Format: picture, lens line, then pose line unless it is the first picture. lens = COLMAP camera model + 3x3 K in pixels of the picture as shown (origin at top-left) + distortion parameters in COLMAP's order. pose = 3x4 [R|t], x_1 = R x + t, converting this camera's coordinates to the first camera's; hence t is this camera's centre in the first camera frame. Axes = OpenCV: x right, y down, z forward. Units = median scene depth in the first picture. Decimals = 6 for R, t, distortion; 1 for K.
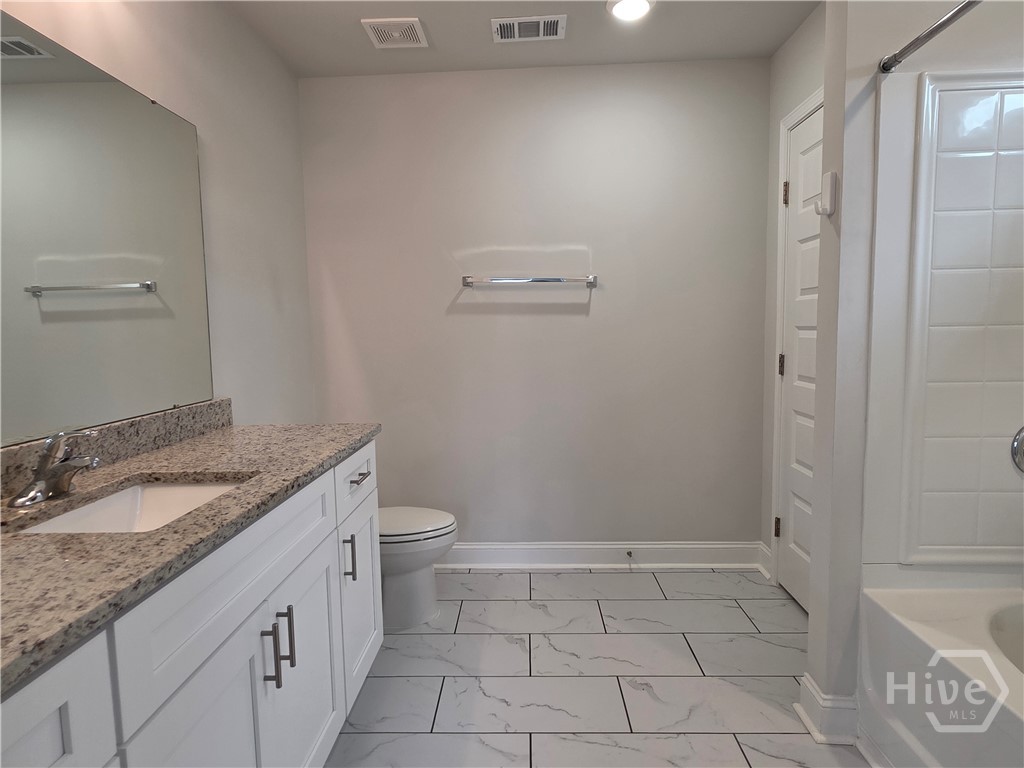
lens RADIAL K [[626.6, 0, 507.5], [0, 626.6, 384.8], [0, 0, 1]] dist [0.002910, -0.005865]
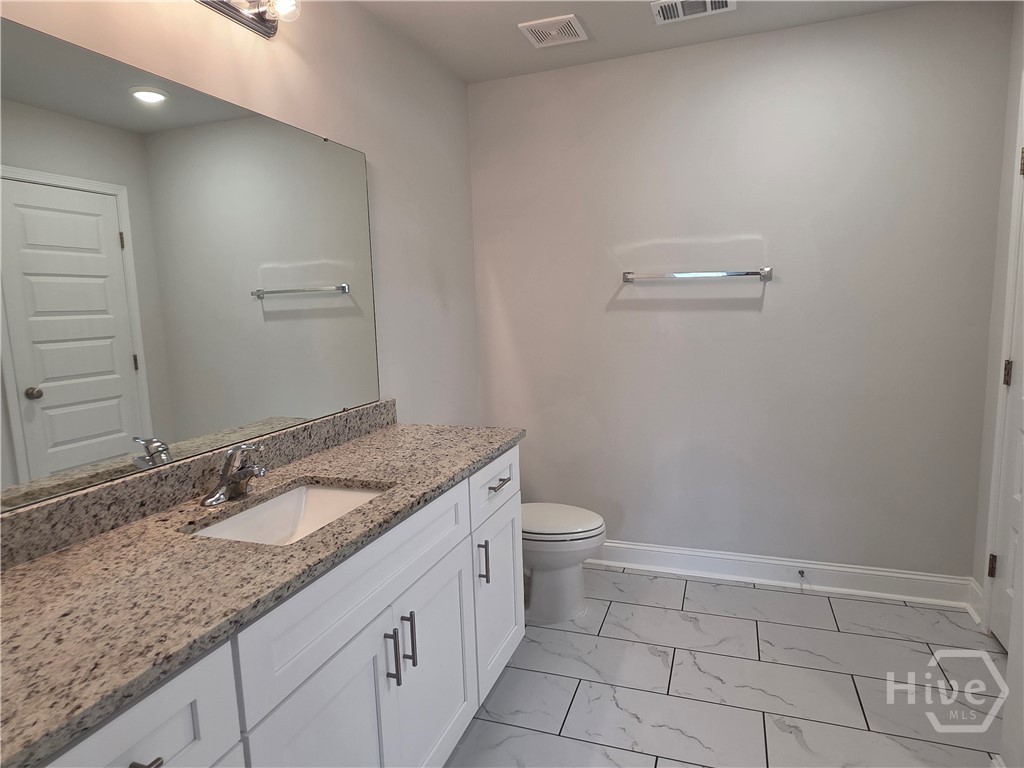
lens RADIAL K [[626.6, 0, 501.4], [0, 626.6, 384.7], [0, 0, 1]] dist [0.002910, -0.005865]
pose [[0.949218, 0.029233, -0.313258, 0.079589], [-0.013762, 0.998579, 0.051486, -0.061891], [0.314318, -0.044560, 0.948271, 0.013082]]
